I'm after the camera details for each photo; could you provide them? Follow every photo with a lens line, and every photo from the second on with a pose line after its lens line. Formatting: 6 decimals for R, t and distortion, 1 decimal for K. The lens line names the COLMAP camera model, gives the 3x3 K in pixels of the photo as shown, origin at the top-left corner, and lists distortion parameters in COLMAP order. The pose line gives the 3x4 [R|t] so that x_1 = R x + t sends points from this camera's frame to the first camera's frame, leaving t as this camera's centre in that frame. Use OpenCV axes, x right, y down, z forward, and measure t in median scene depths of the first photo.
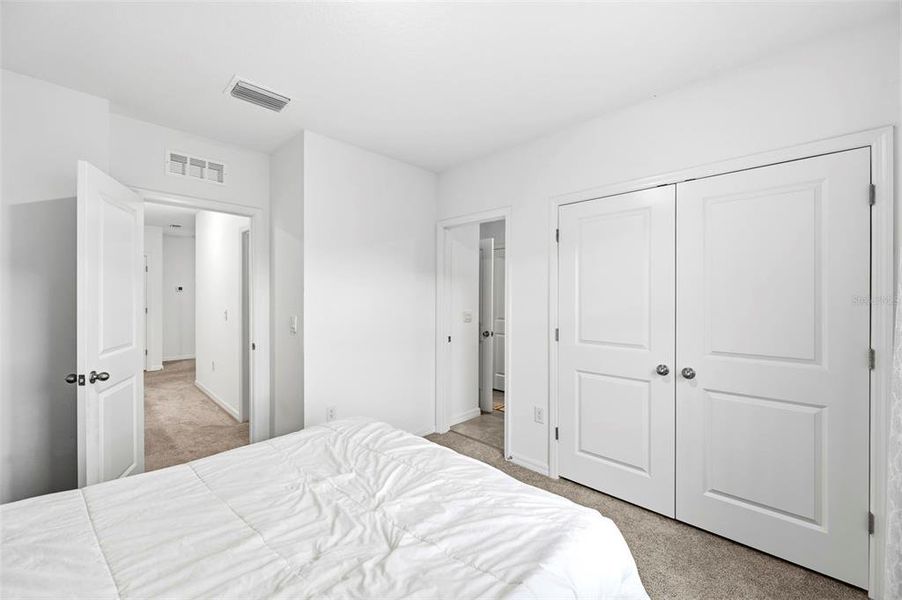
lens RADIAL K [[357.6, 0, 452.1], [0, 357.6, 299.0], [0, 0, 1]] dist [-0.001854, -0.000137]
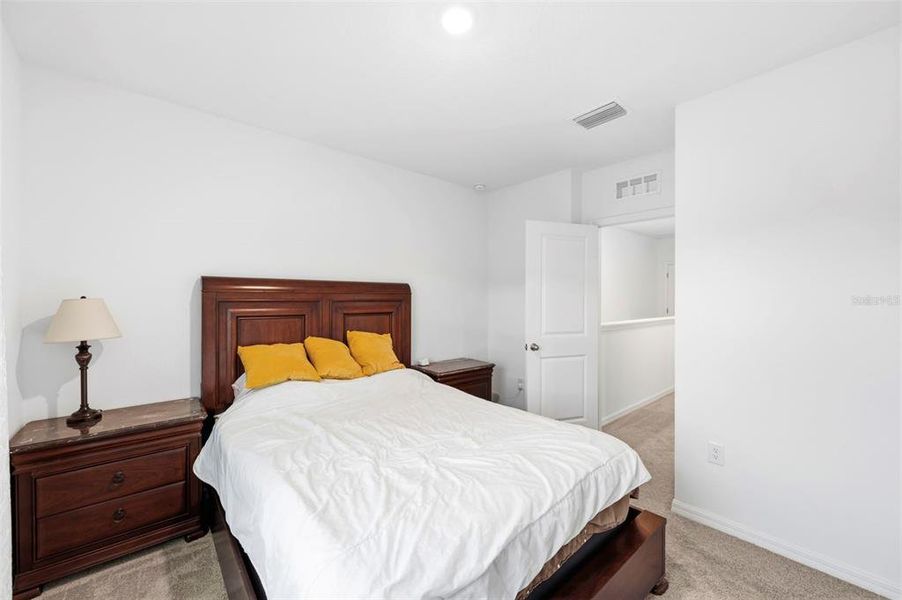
lens RADIAL K [[357.6, 0, 452.1], [0, 357.6, 299.0], [0, 0, 1]] dist [-0.001854, -0.000137]
pose [[-0.084583, 0.001881, -0.996415, 0.644489], [-0.011720, 0.999927, 0.002883, -0.004447], [0.996347, 0.011922, -0.084555, 0.708220]]
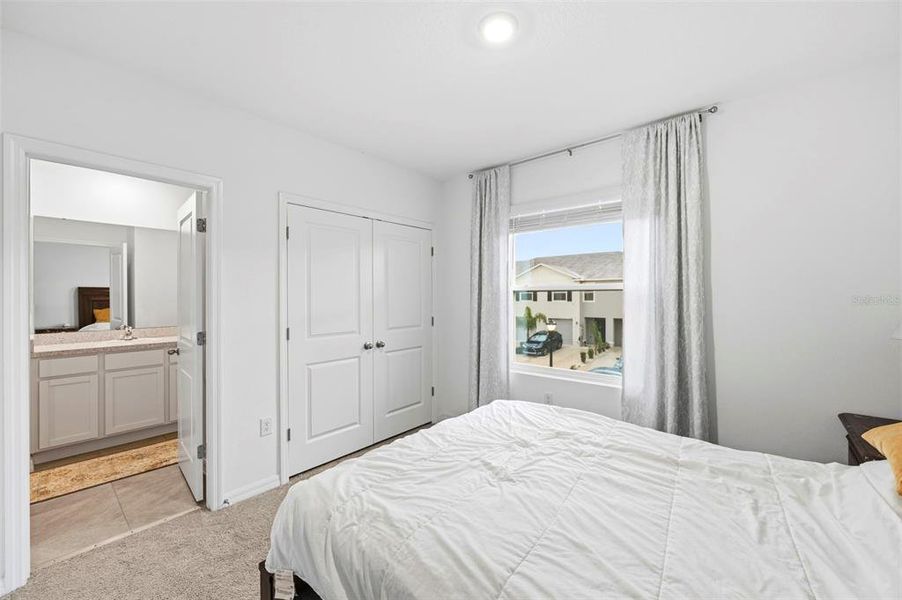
lens RADIAL K [[357.6, 0, 456.5], [0, 357.6, 296.2], [0, 0, 1]] dist [-0.006754, -0.000006]
pose [[-0.070814, -0.002247, 0.997487, -0.952405], [0.011269, 0.999932, 0.003053, -0.002914], [-0.997426, 0.011457, -0.070784, 0.805610]]
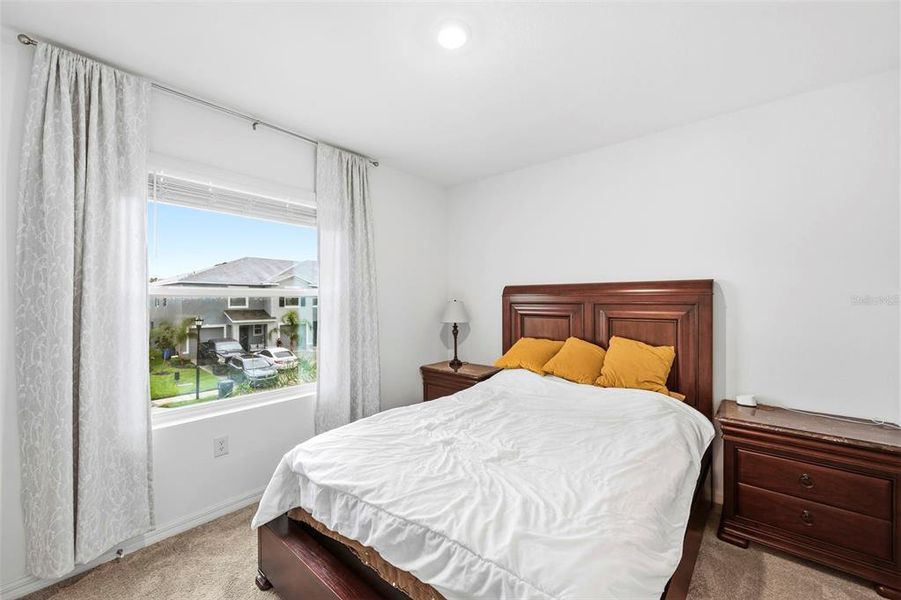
lens RADIAL K [[357.2, 0, 451.6], [0, 357.2, 299.0], [0, 0, 1]] dist [-0.001854, -0.000137]
pose [[-0.997887, 0.000827, -0.064966, -0.083792], [0.000501, 0.999987, 0.005035, -0.011731], [0.064970, 0.004992, -0.997875, 1.472010]]
